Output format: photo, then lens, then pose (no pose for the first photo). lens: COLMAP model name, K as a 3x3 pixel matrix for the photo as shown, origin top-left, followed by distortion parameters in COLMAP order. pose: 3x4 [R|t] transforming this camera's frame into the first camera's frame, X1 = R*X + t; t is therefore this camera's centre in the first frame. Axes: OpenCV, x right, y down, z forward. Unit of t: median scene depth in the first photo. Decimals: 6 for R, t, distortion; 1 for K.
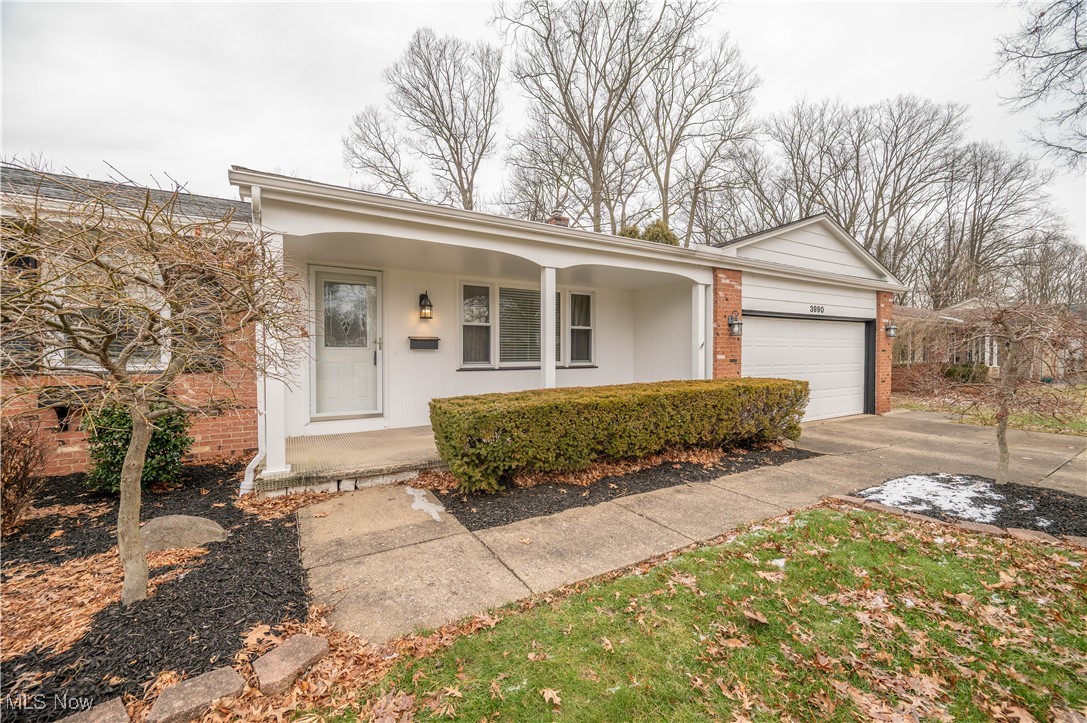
lens RADIAL K [[431.0, 0, 548.4], [0, 431.0, 364.6], [0, 0, 1]] dist [-0.002418, -0.000034]
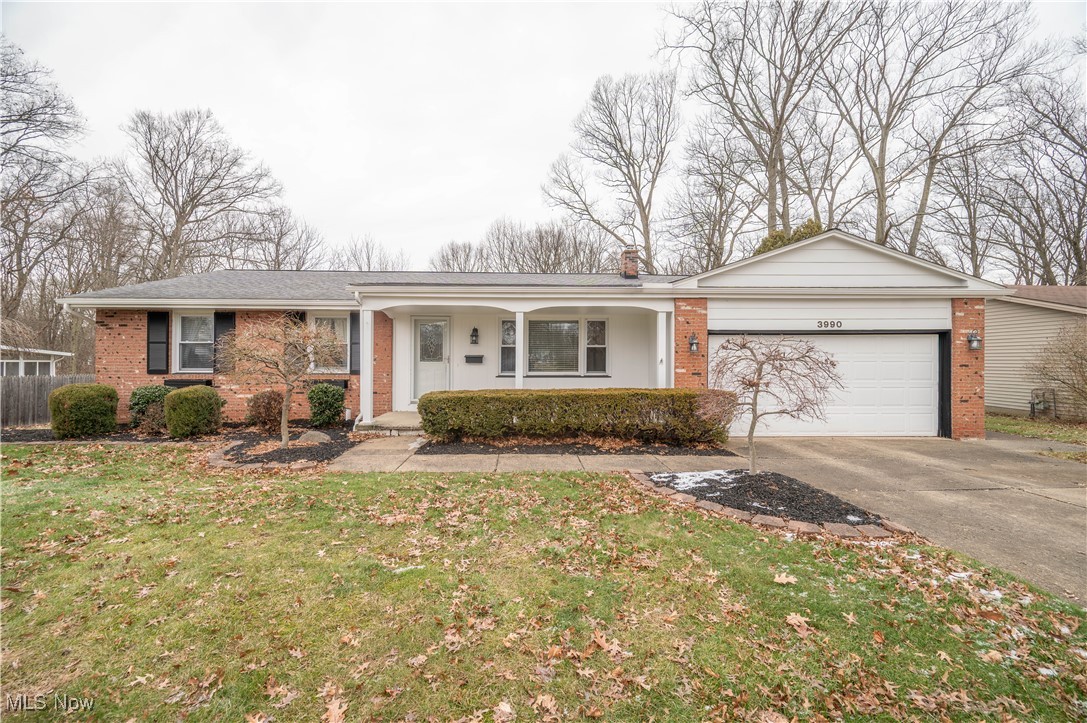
lens RADIAL K [[429.9, 0, 543.5], [0, 429.9, 361.5], [0, 0, 1]] dist [-0.003527, 0.000316]
pose [[0.873486, 0.005519, -0.486819, 0.633182], [-0.017167, 0.999663, -0.019471, -0.012919], [0.486547, 0.025365, 0.873286, -0.234093]]
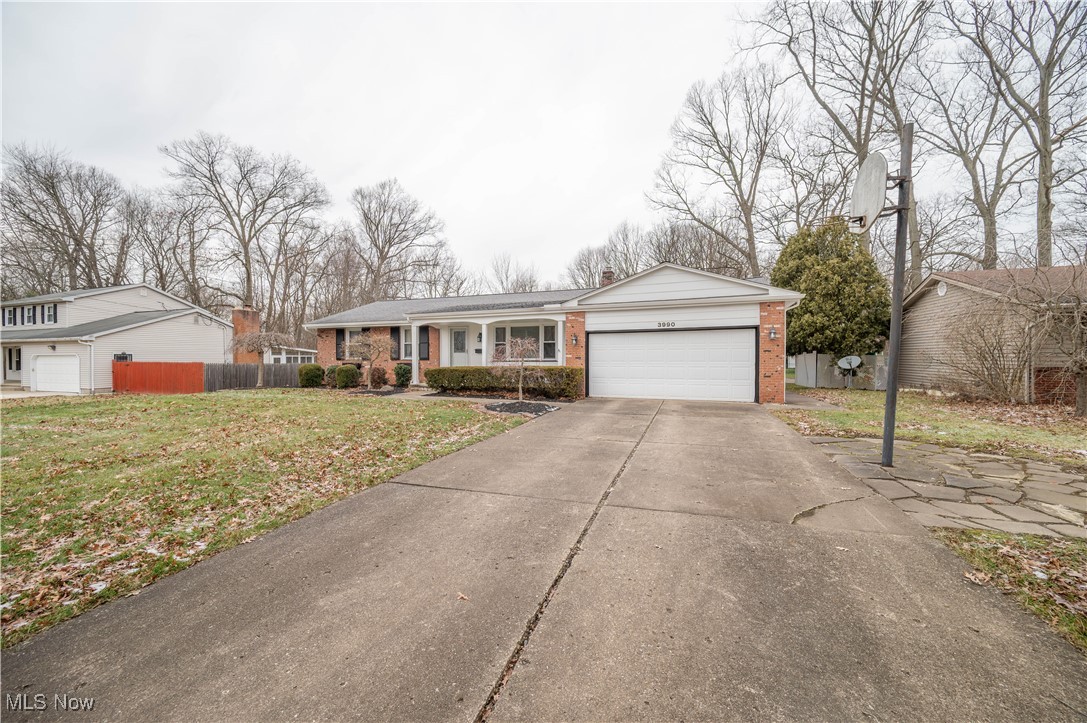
lens RADIAL K [[426.4, 0, 538.6], [0, 426.4, 366.2], [0, 0, 1]] dist [-0.000474, -0.000102]
pose [[0.621989, 0.018064, -0.782818, 1.822341], [-0.017050, 0.999809, 0.009524, 0.013357], [0.782840, 0.007424, 0.622178, -0.341518]]
